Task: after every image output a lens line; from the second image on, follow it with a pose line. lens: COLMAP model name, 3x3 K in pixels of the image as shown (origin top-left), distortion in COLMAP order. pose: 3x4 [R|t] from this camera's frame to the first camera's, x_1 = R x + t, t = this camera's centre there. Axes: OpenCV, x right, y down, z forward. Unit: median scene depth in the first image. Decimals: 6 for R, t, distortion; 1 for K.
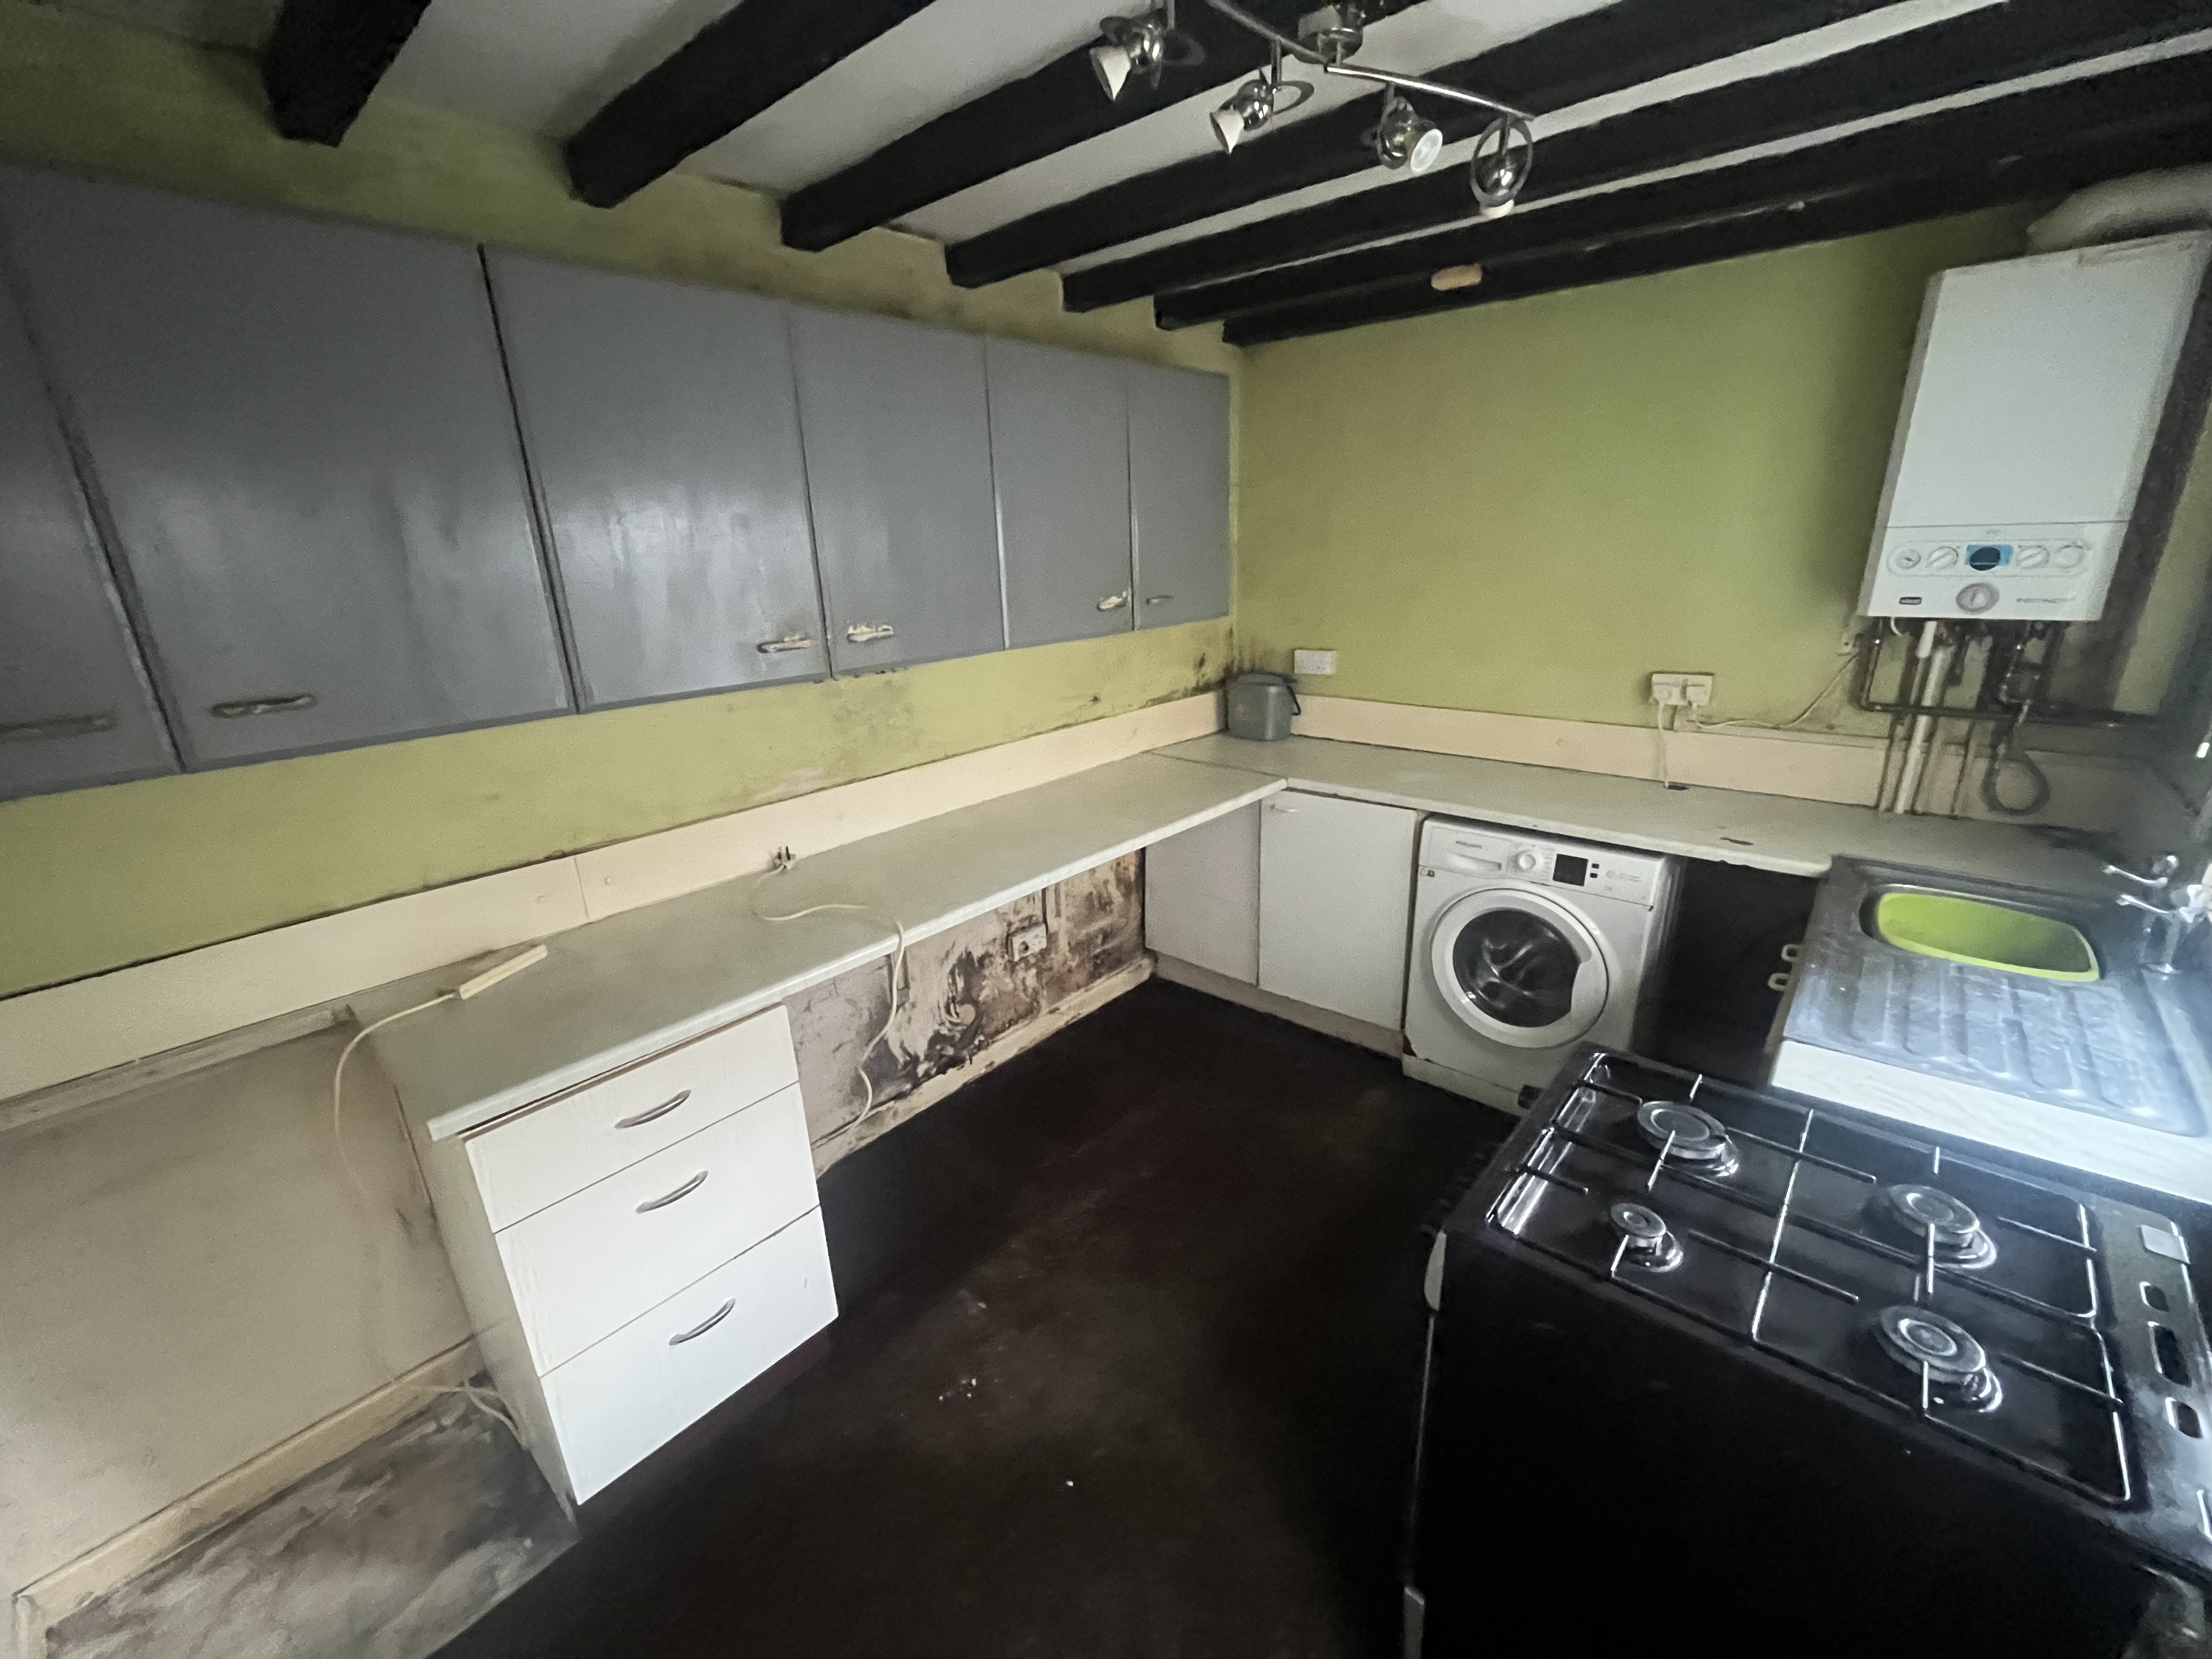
lens RADIAL K [[891.8, 0, 1105.9], [0, 891.8, 832.2], [0, 0, 1]] dist [-0.012213, -0.000129]
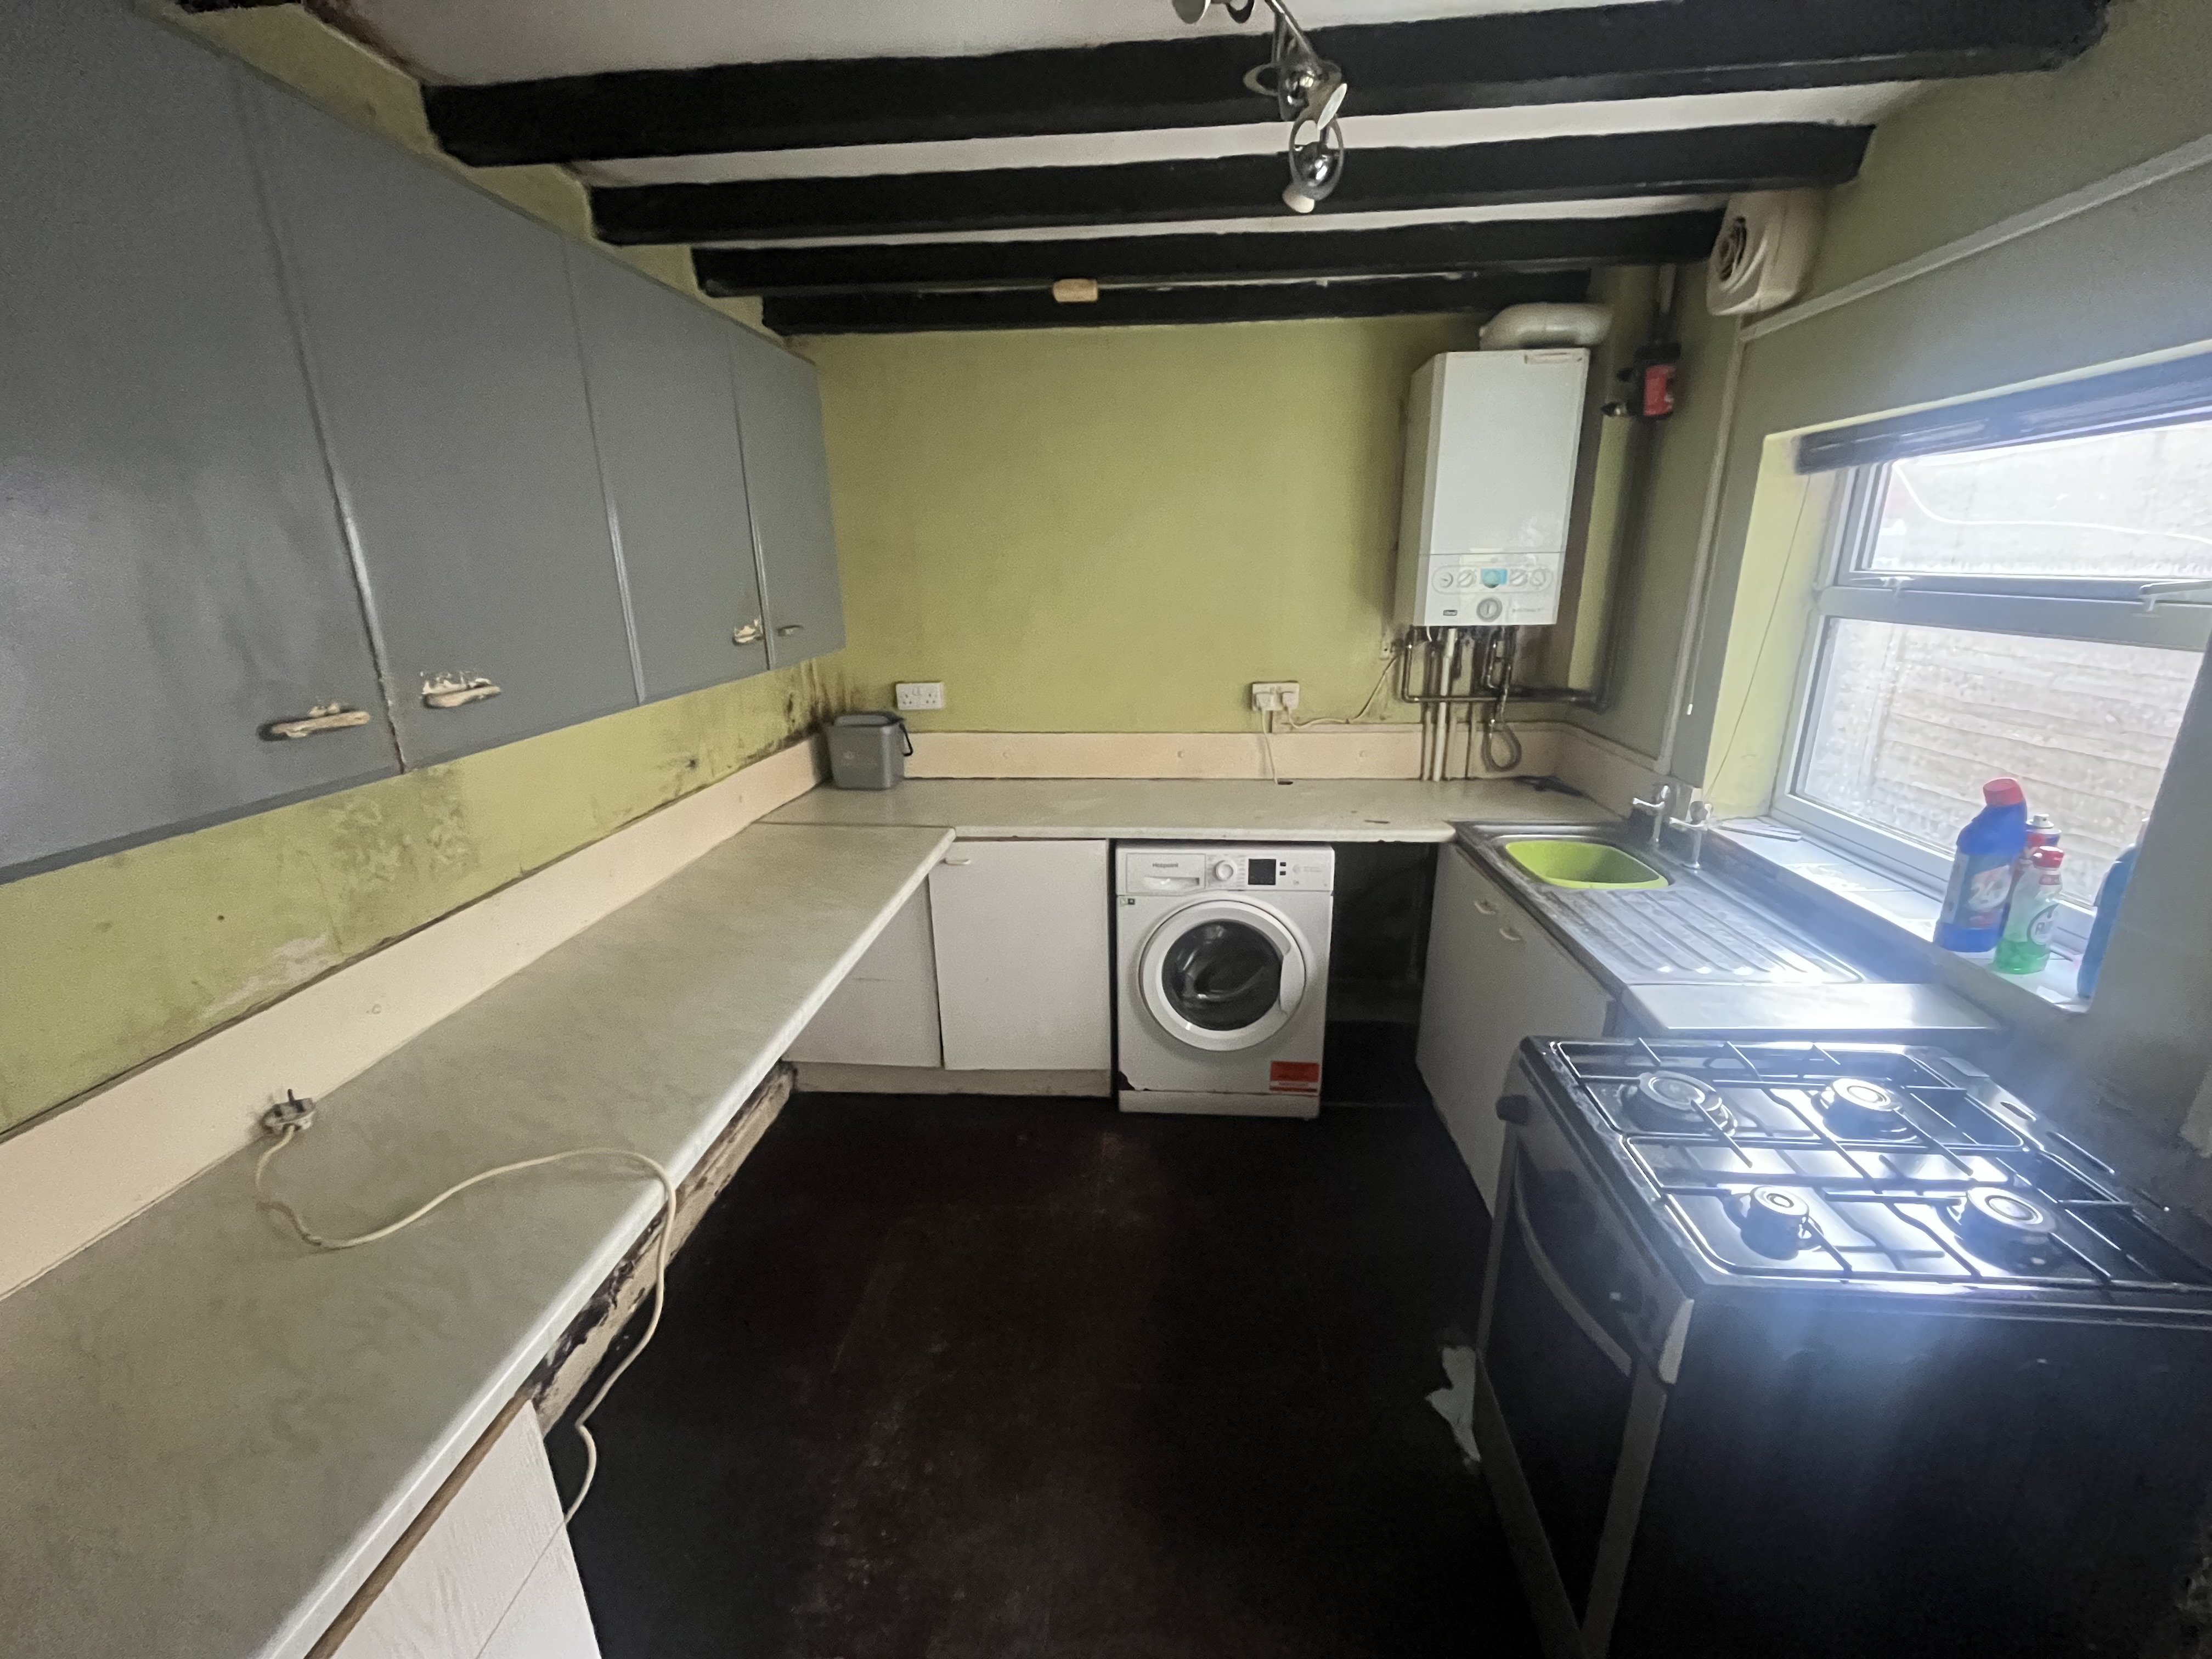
lens RADIAL K [[891.8, 0, 1105.9], [0, 891.8, 832.2], [0, 0, 1]] dist [-0.012213, -0.000129]
pose [[0.798012, -0.155197, 0.582315, -0.232397], [0.175838, 0.984188, 0.021332, -0.058826], [-0.576418, 0.085370, 0.812683, 0.241563]]
